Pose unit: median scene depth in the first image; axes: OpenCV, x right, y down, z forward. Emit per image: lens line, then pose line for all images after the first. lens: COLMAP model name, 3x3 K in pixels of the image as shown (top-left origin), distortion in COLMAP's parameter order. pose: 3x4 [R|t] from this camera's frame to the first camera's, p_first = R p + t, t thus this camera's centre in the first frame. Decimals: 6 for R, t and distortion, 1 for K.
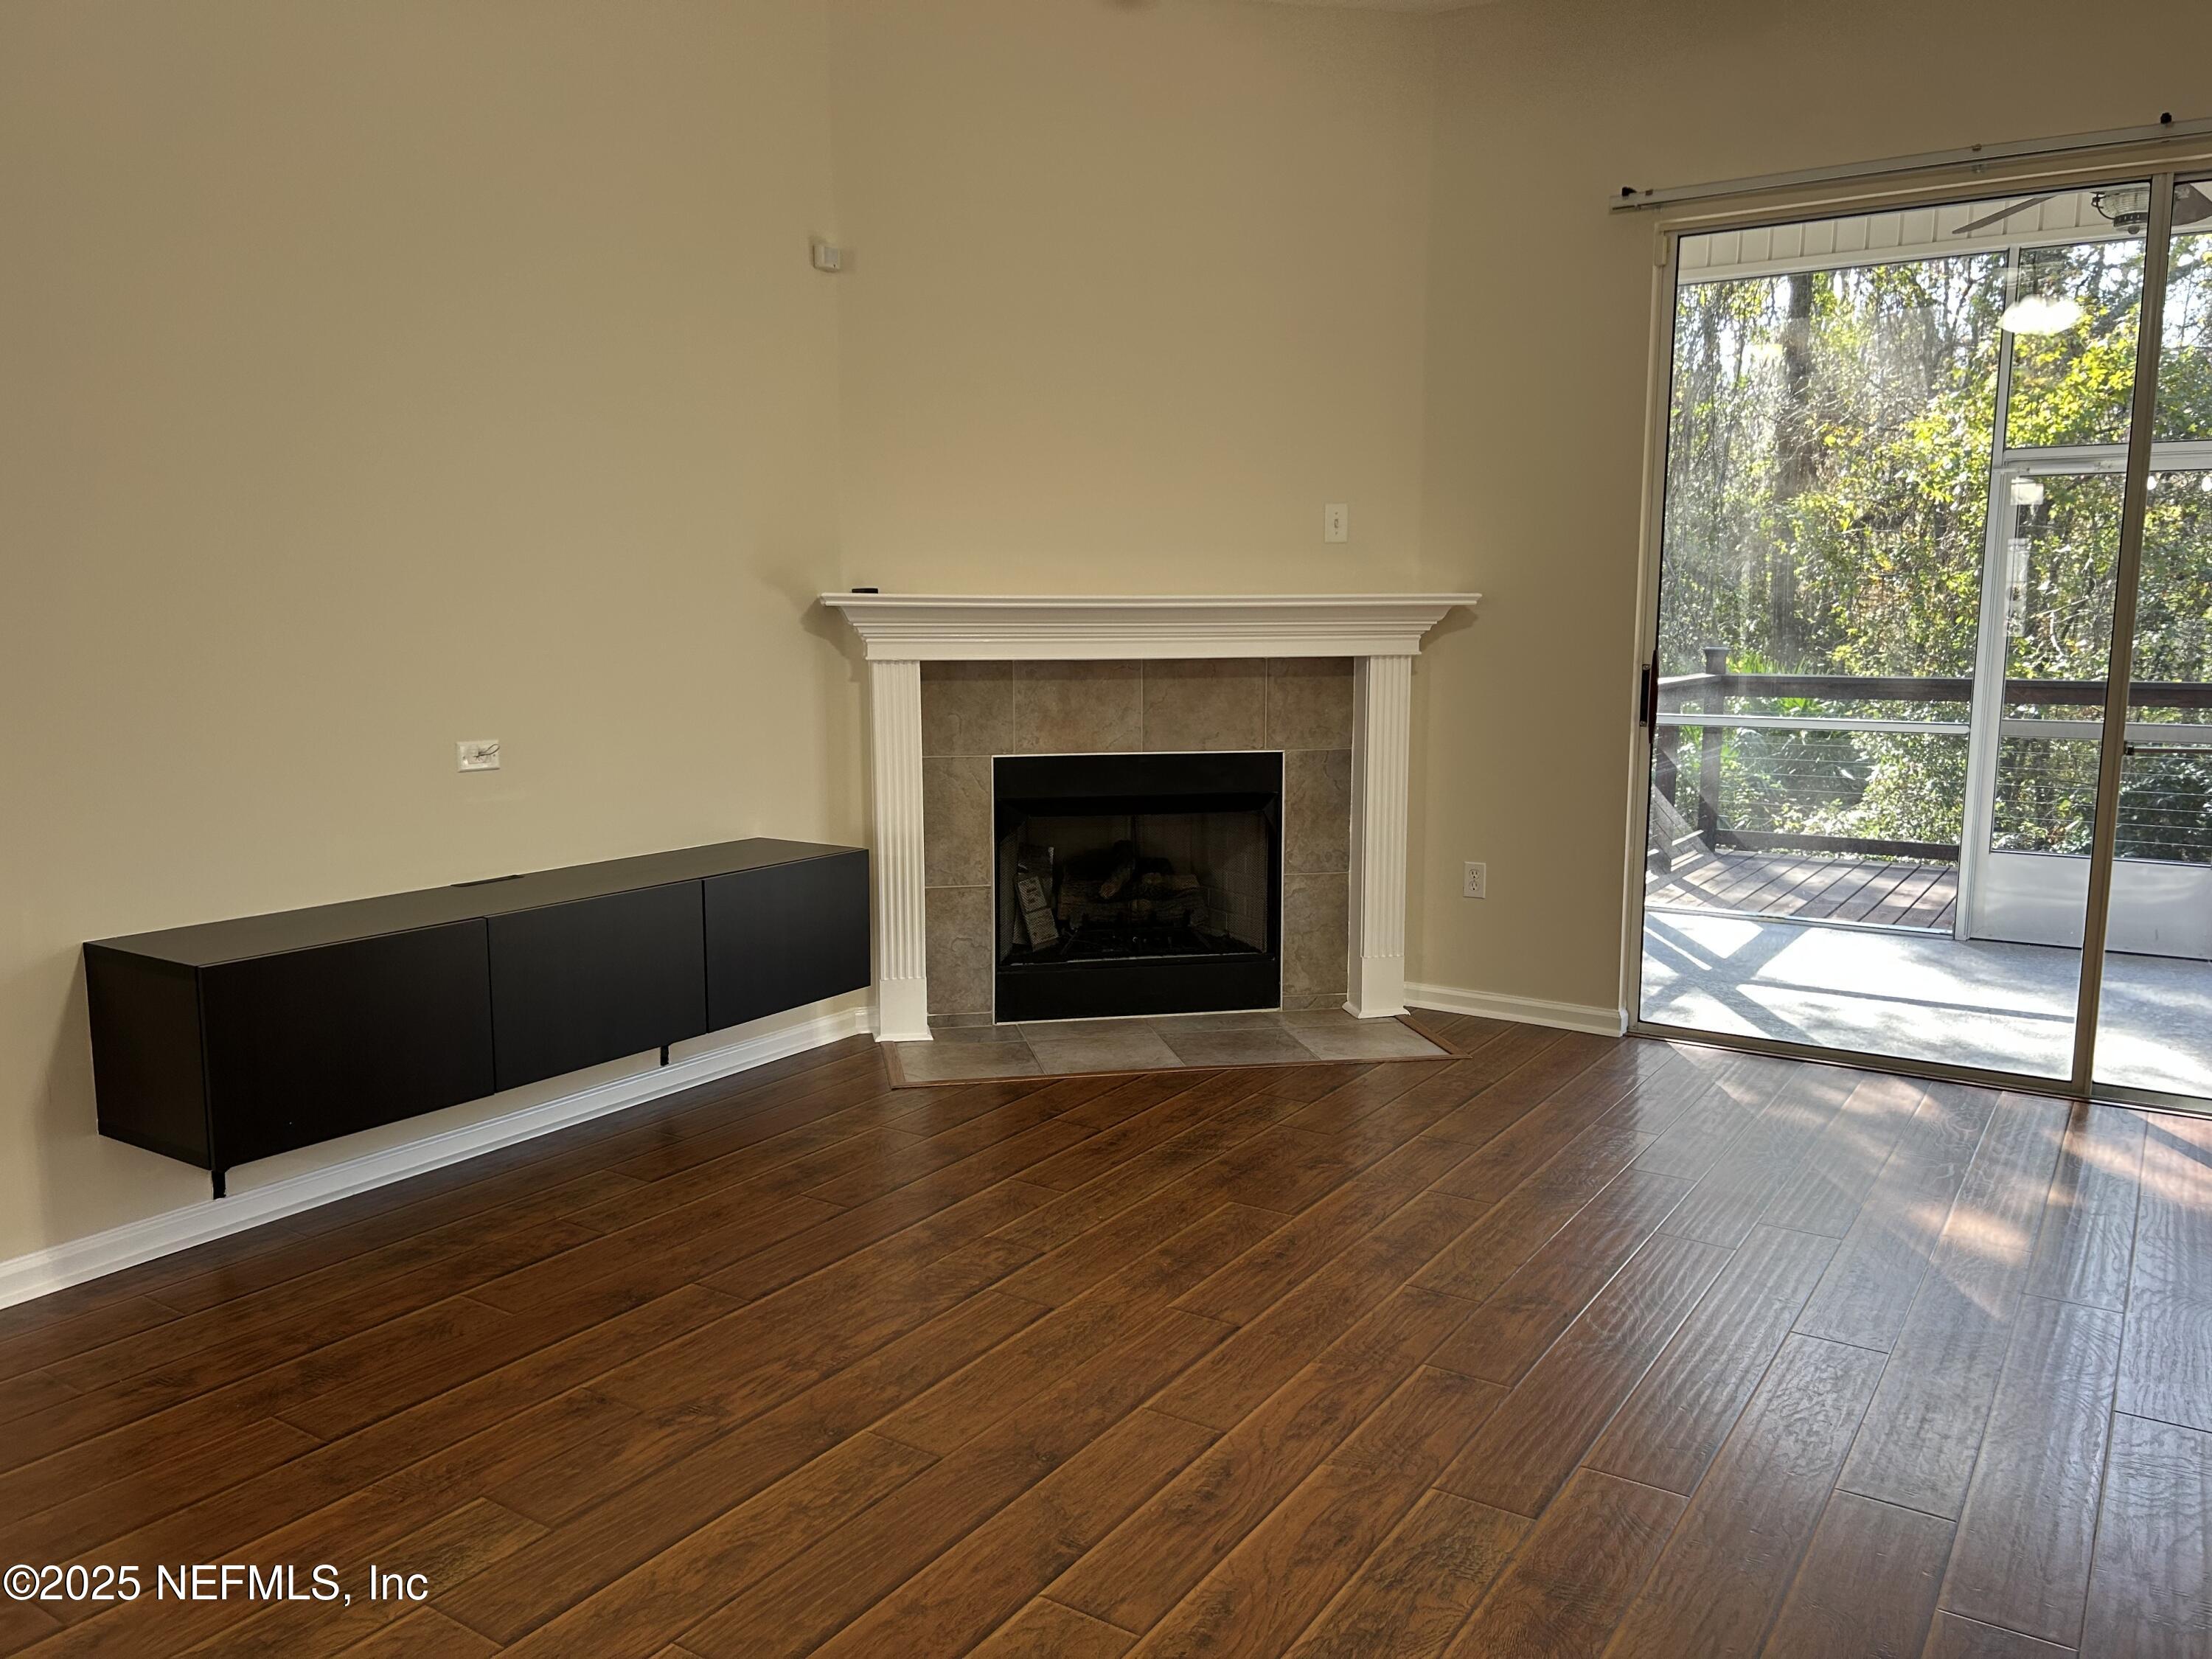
lens RADIAL K [[1651.6, 0, 1101.6], [0, 1651.6, 844.6], [0, 0, 1]] dist [0.089529, -0.101060]
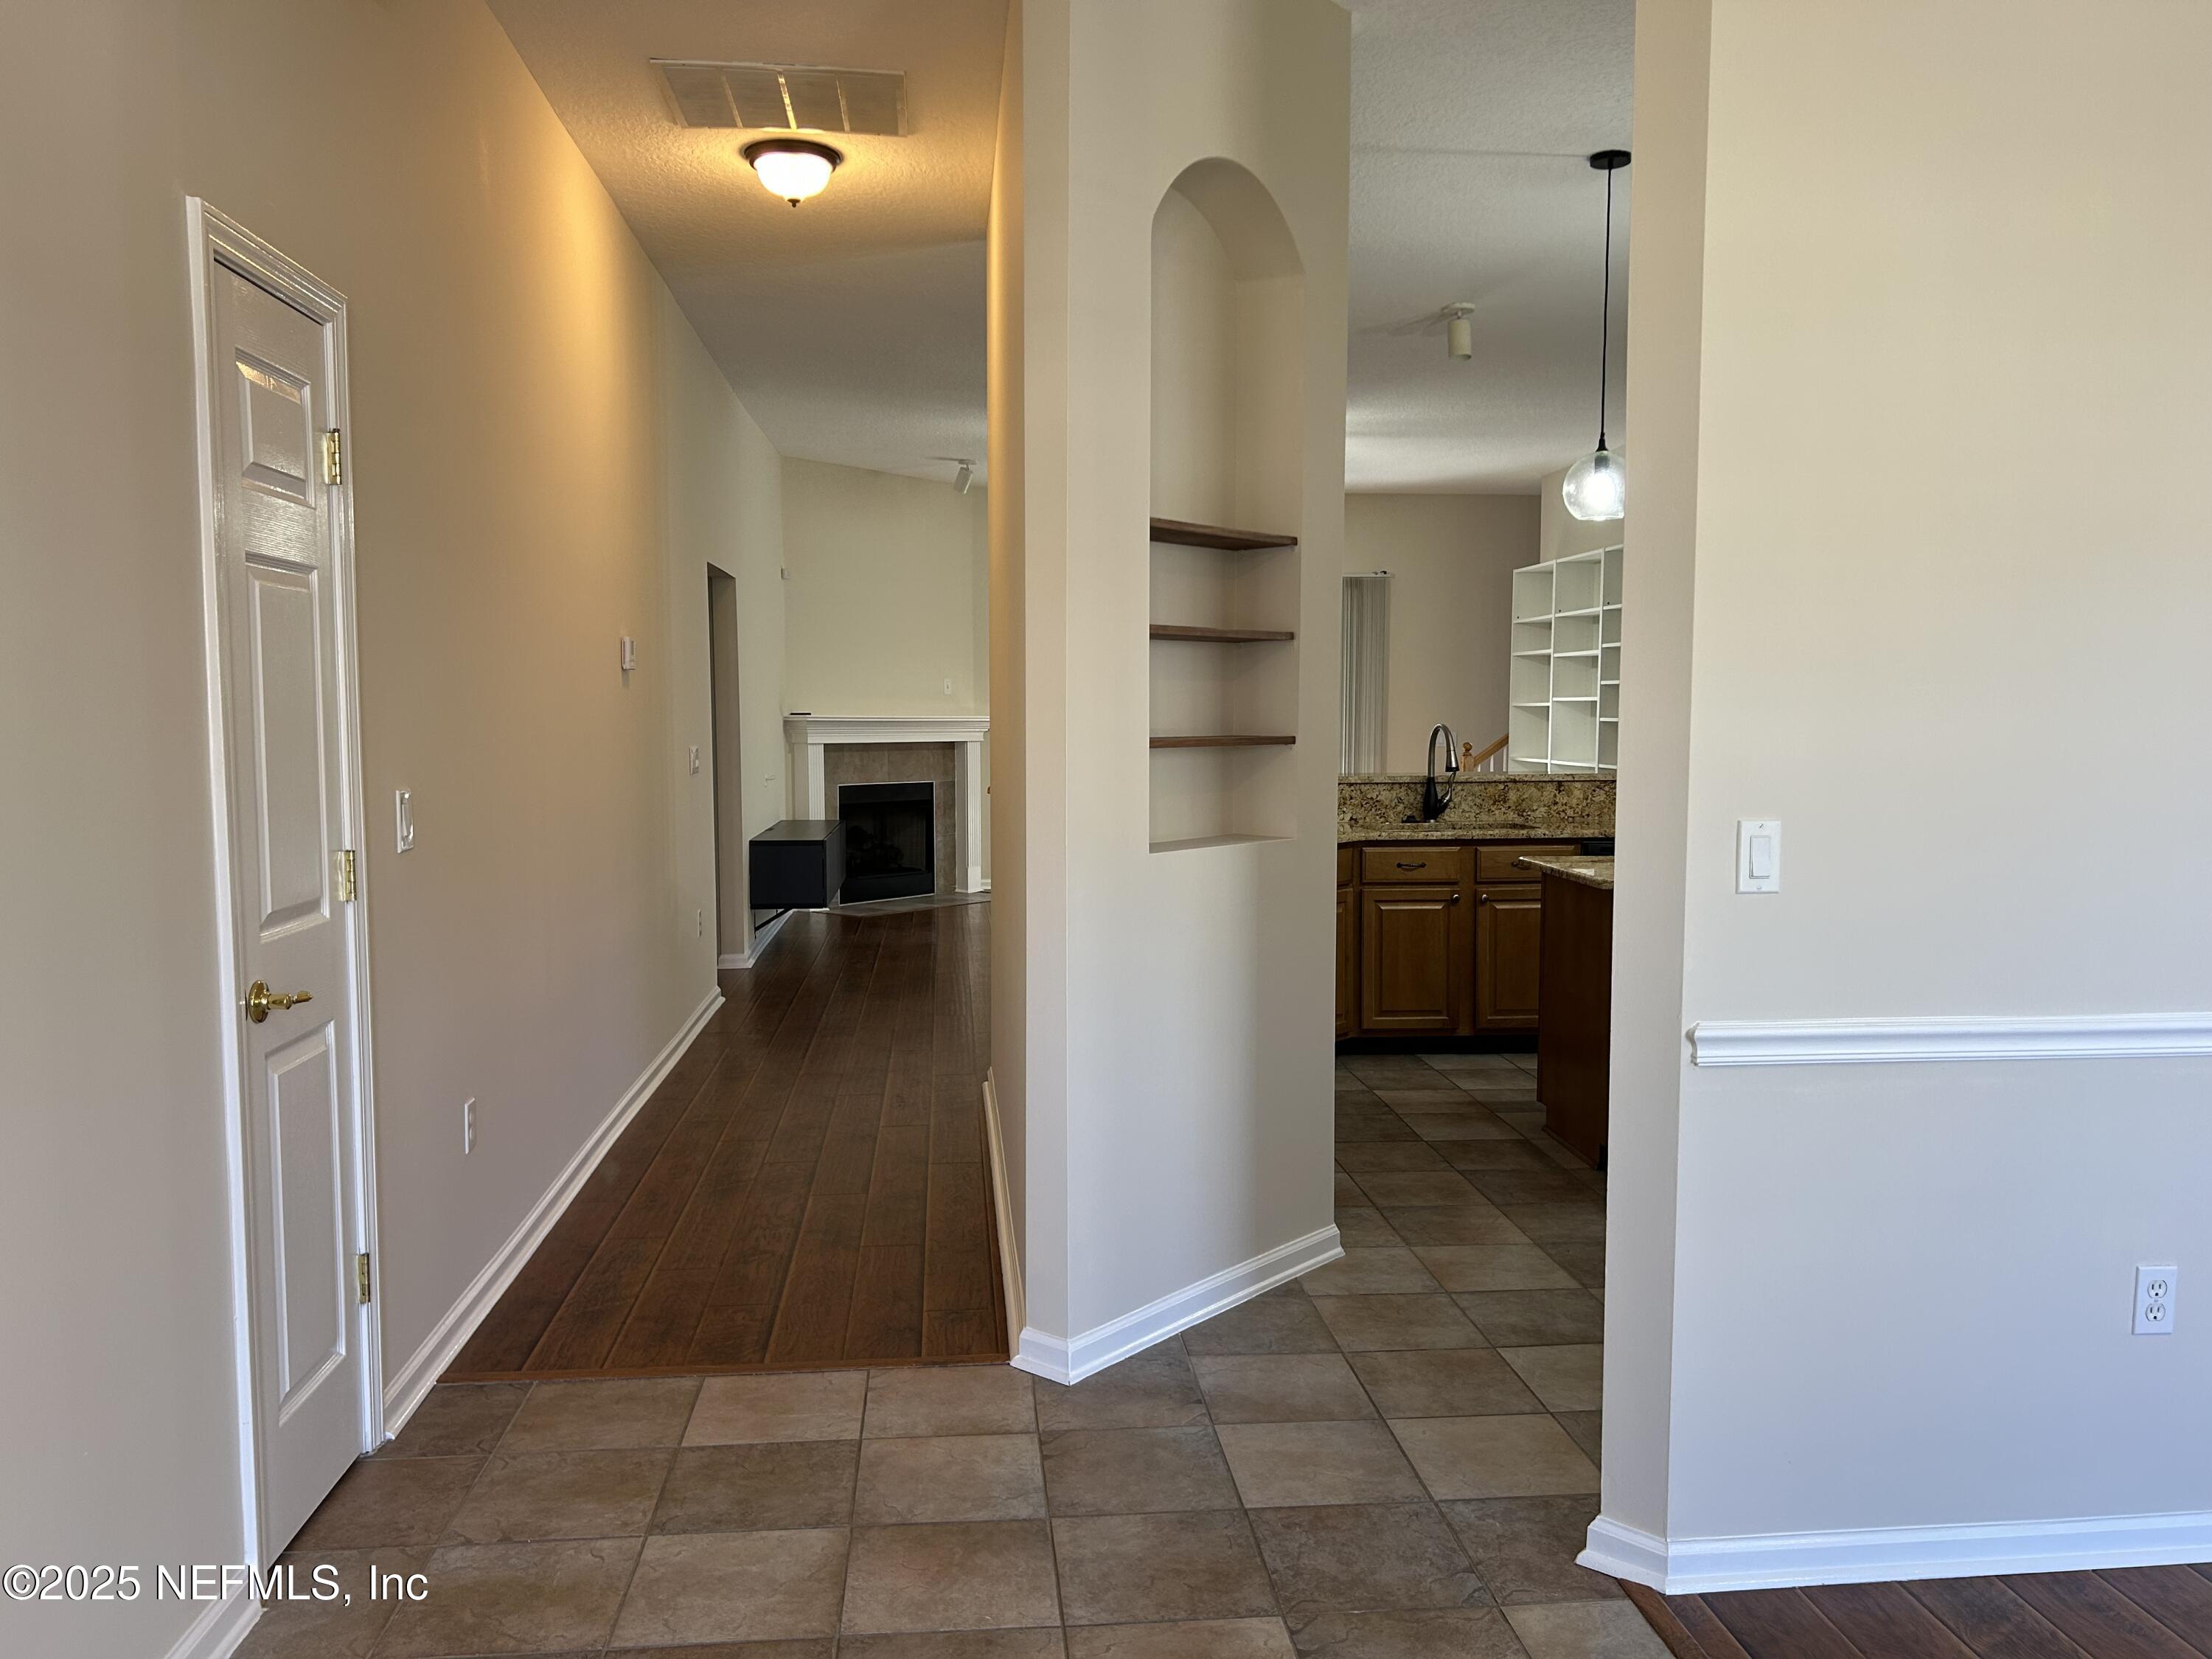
lens RADIAL K [[1651.6, 0, 1101.6], [0, 1651.6, 844.6], [0, 0, 1]] dist [0.089529, -0.101060]
pose [[0.777749, -0.046990, 0.626816, -1.374929], [0.085240, 0.995875, -0.031108, 0.146773], [-0.622768, 0.077624, 0.778546, -1.128923]]
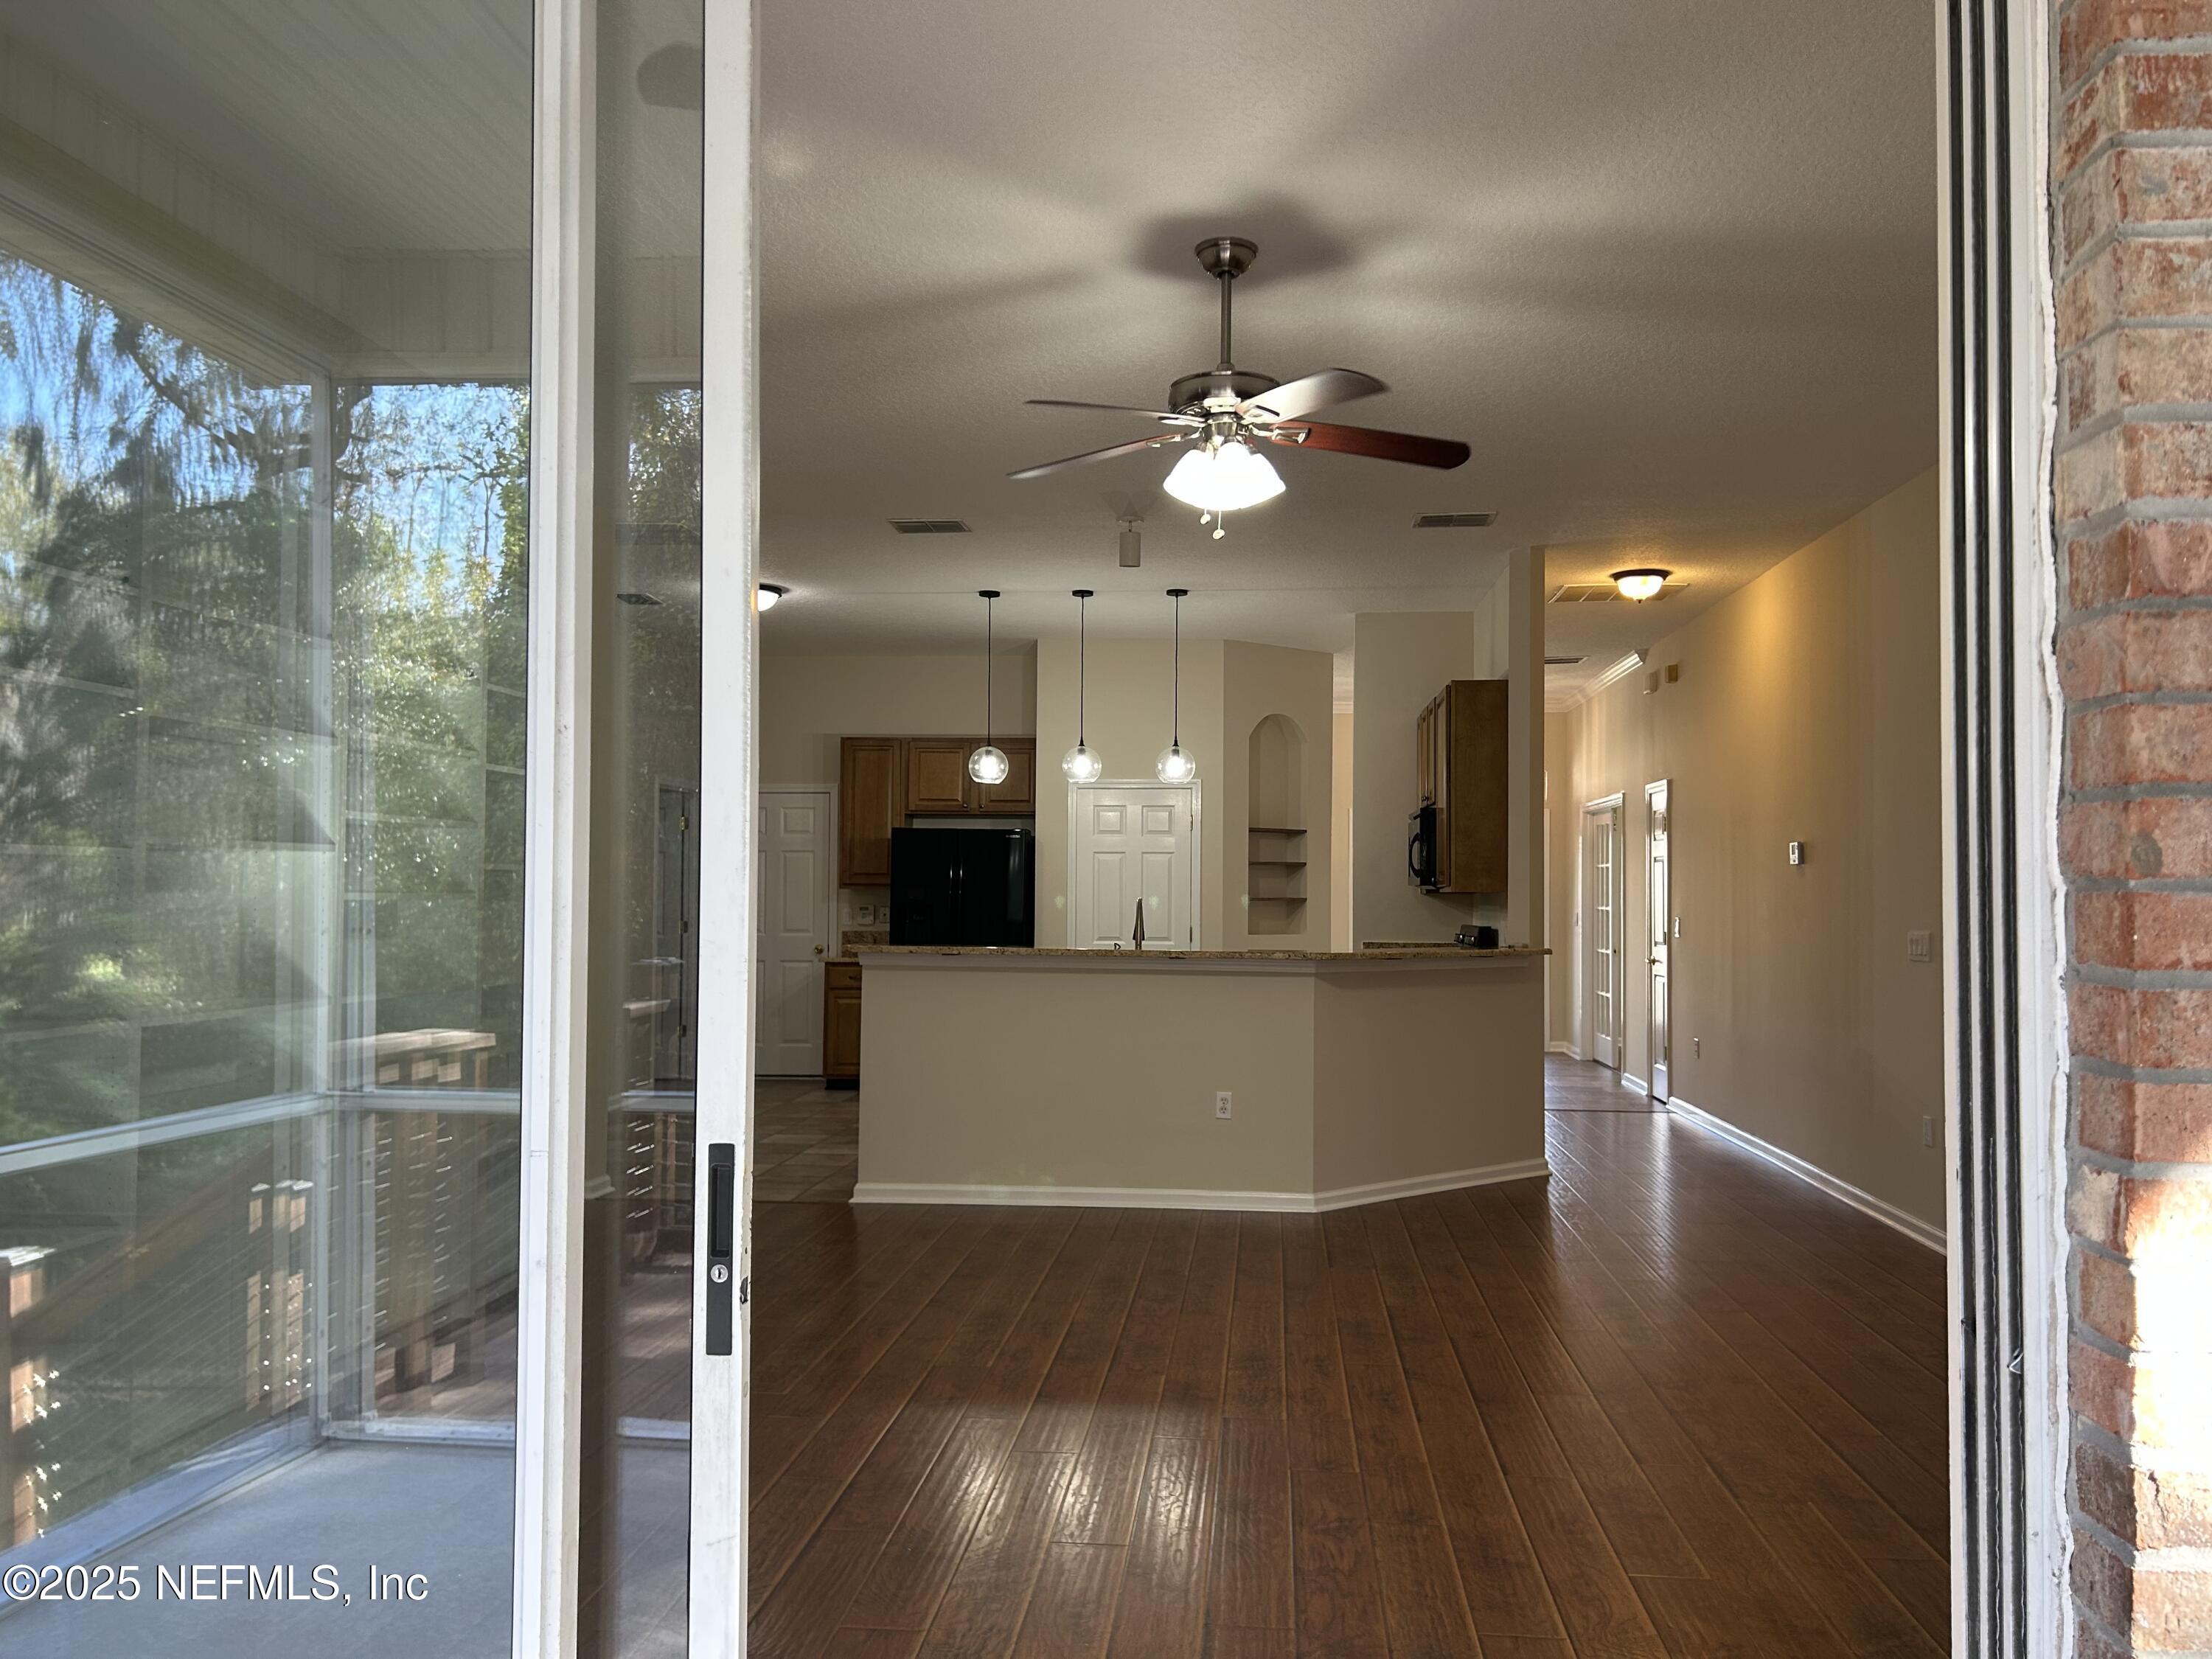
lens RADIAL K [[1651.6, 0, 1101.6], [0, 1651.6, 844.6], [0, 0, 1]] dist [0.089529, -0.101060]
pose [[-0.886887, -0.016514, -0.461691, 0.661230], [-0.068246, 0.993080, 0.095576, -0.199406], [0.456918, 0.116274, -0.881877, 1.337428]]
